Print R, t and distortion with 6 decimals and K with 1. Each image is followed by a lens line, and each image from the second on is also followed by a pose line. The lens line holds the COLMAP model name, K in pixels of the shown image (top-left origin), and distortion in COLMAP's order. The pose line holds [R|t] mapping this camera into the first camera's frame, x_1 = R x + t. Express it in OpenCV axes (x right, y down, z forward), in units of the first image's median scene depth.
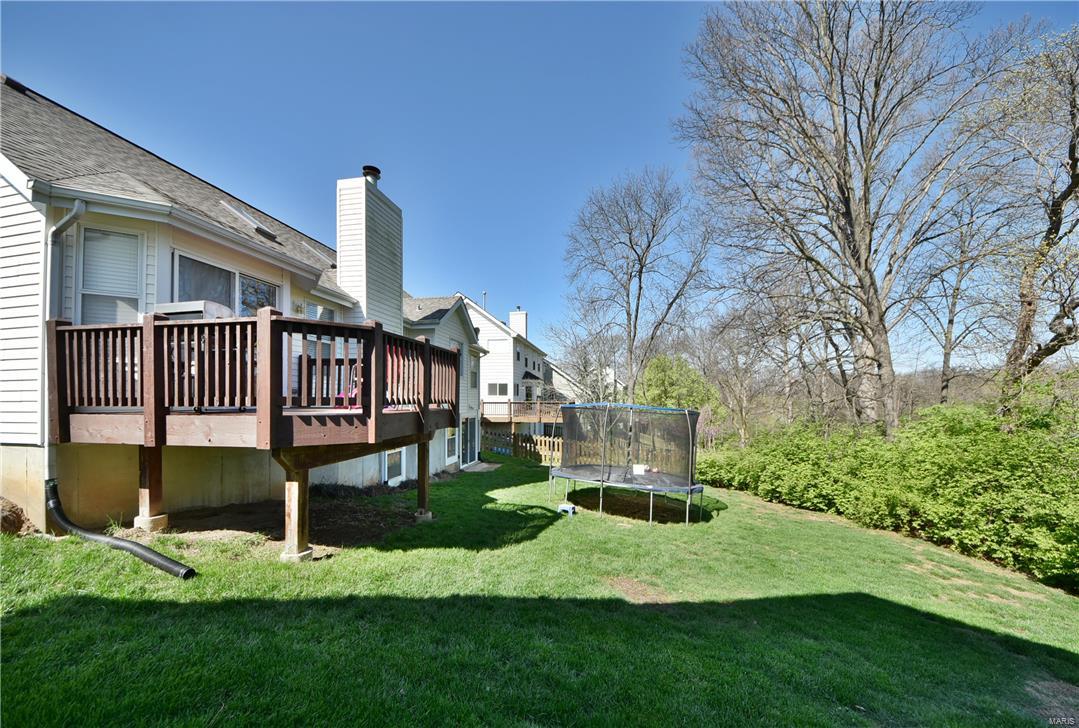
lens RADIAL K [[379.2, 0, 502.8], [0, 379.2, 399.1], [0, 0, 1]] dist [-0.011620, -0.000145]
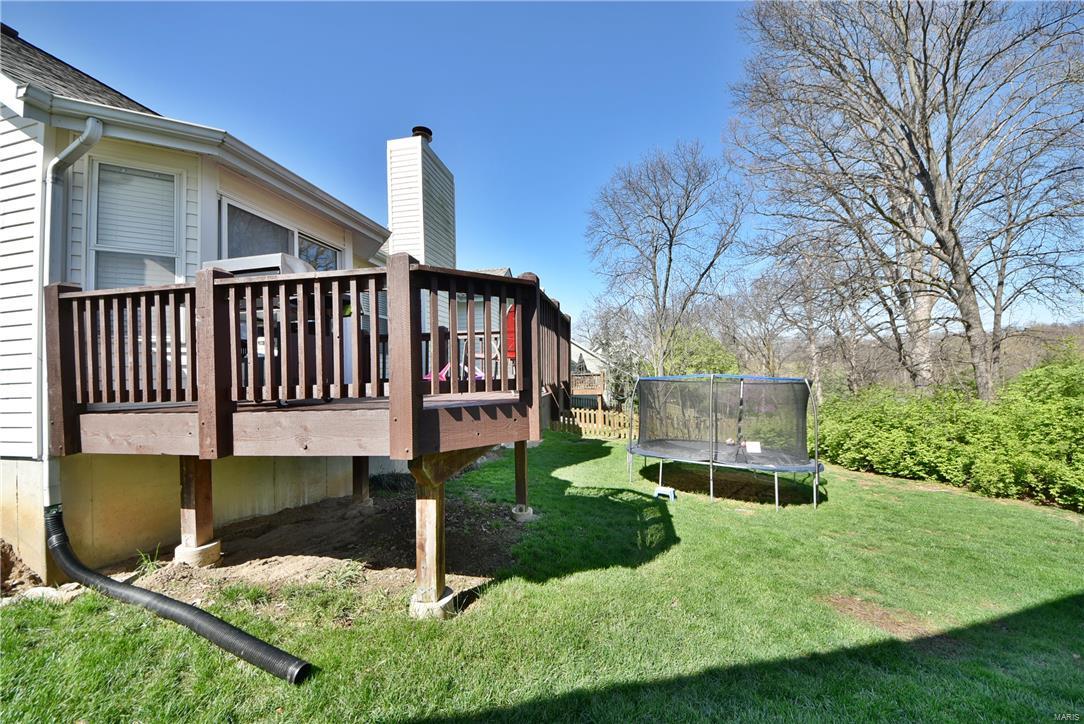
lens RADIAL K [[367.8, 0, 545.5], [0, 367.8, 365.9], [0, 0, 1]] dist [-0.000564, -0.003589]
pose [[0.997375, -0.031465, 0.065209, -0.281666], [0.032781, 0.999278, -0.019197, -0.010035], [-0.064558, 0.021285, 0.997687, 0.219352]]
